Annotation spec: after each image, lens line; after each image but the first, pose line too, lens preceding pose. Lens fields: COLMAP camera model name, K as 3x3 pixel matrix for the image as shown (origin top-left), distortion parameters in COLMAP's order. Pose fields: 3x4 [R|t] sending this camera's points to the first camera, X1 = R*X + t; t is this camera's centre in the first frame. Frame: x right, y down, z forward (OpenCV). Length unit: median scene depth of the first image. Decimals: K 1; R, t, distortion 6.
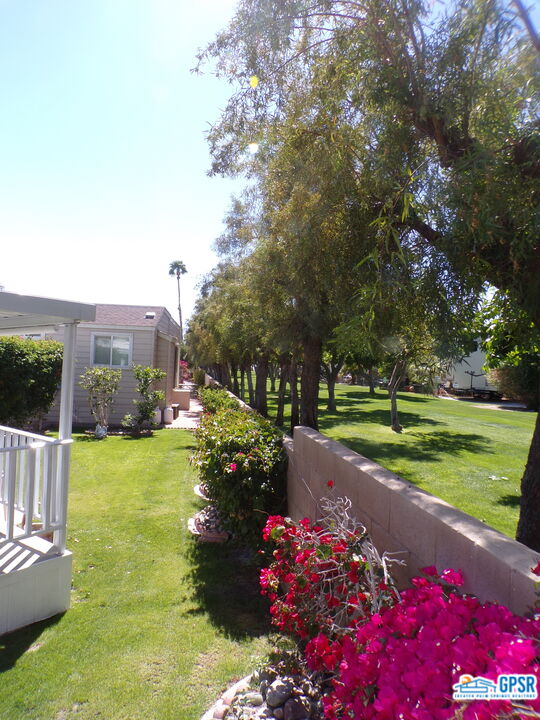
lens RADIAL K [[489.1, 0, 270.0], [0, 489.1, 360.0], [0, 0, 1]] dist [-0.009414, 0.002926]
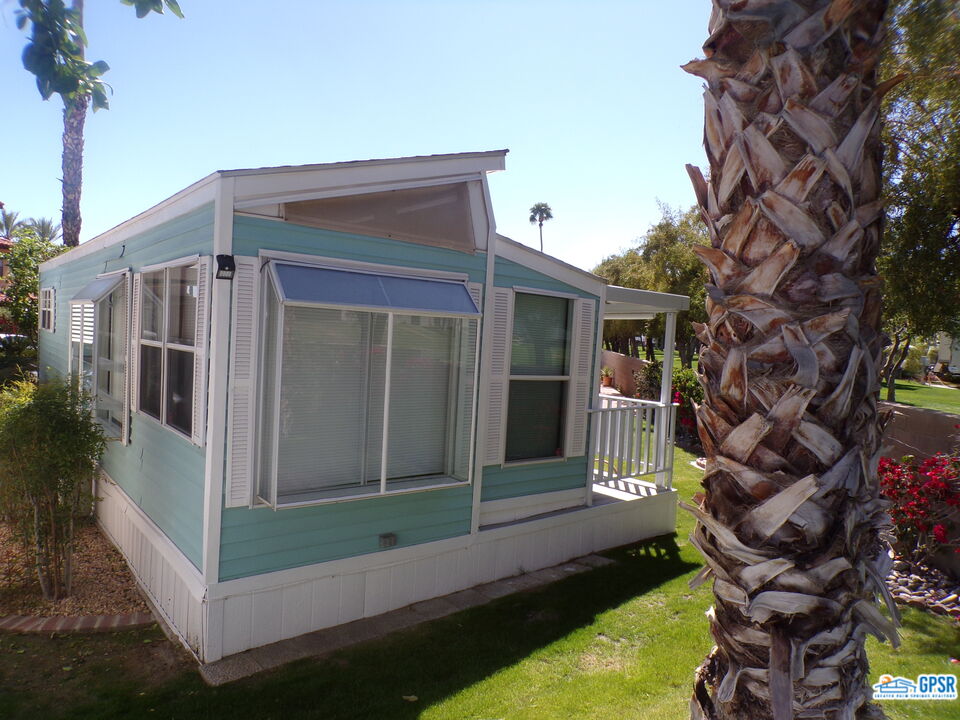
lens RADIAL K [[652.1, 0, 480.0], [0, 652.1, 360.0], [0, 0, 1]] dist [-0.009414, 0.002926]
pose [[0.970012, 0.015430, -0.242568, -0.148278], [-0.004238, 0.998905, 0.046591, -0.008426], [0.243021, -0.044166, 0.969015, -0.243016]]
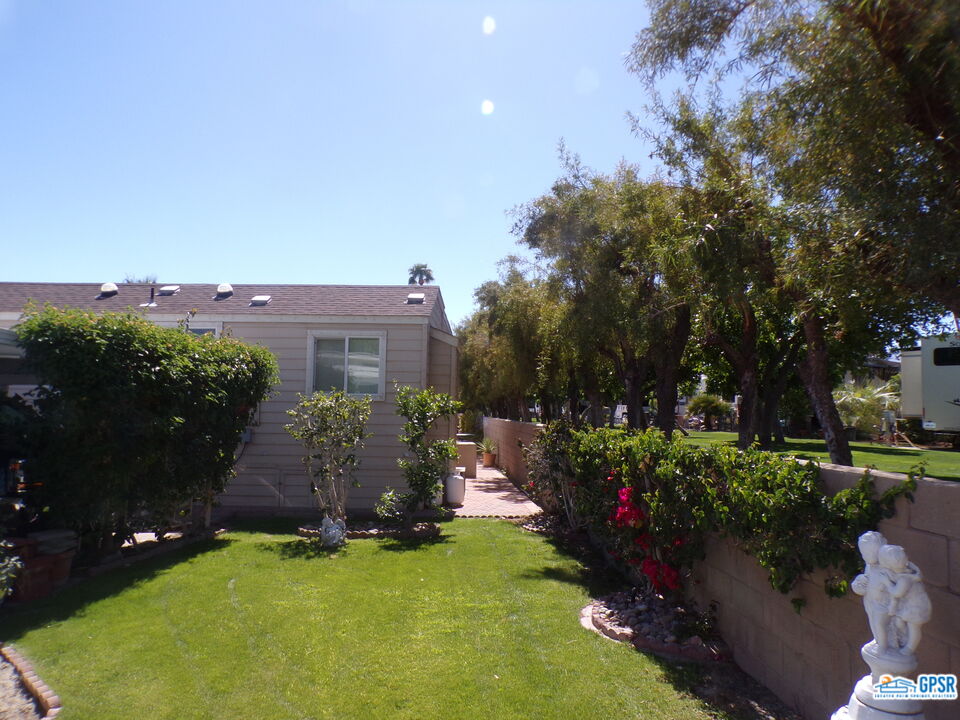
lens RADIAL K [[652.1, 0, 480.0], [0, 652.1, 360.0], [0, 0, 1]] dist [-0.009414, 0.002926]
pose [[0.995748, -0.036754, -0.084472, -0.146967], [0.030864, 0.997069, -0.070012, 0.032834], [0.086798, 0.067108, 0.993963, 0.383133]]
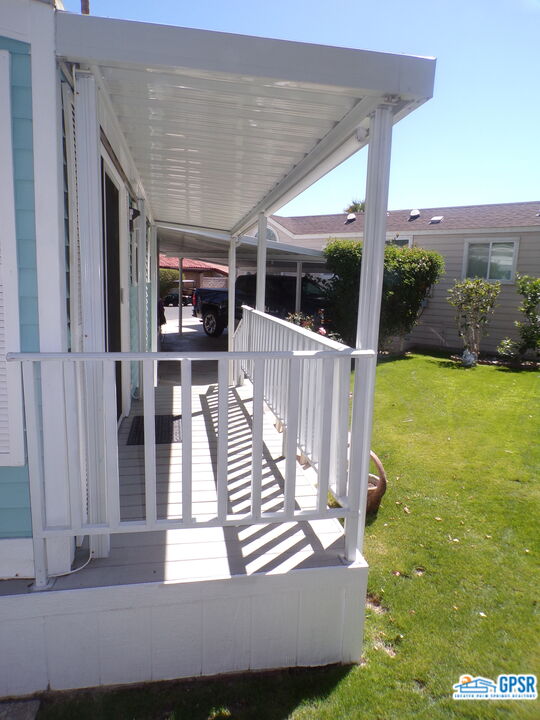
lens RADIAL K [[489.1, 0, 270.0], [0, 489.1, 360.0], [0, 0, 1]] dist [-0.009414, 0.002926]
pose [[0.739564, 0.088724, -0.667212, -0.047424], [0.007346, 0.990151, 0.139810, 0.032268], [0.673046, -0.108300, 0.731629, 0.175701]]
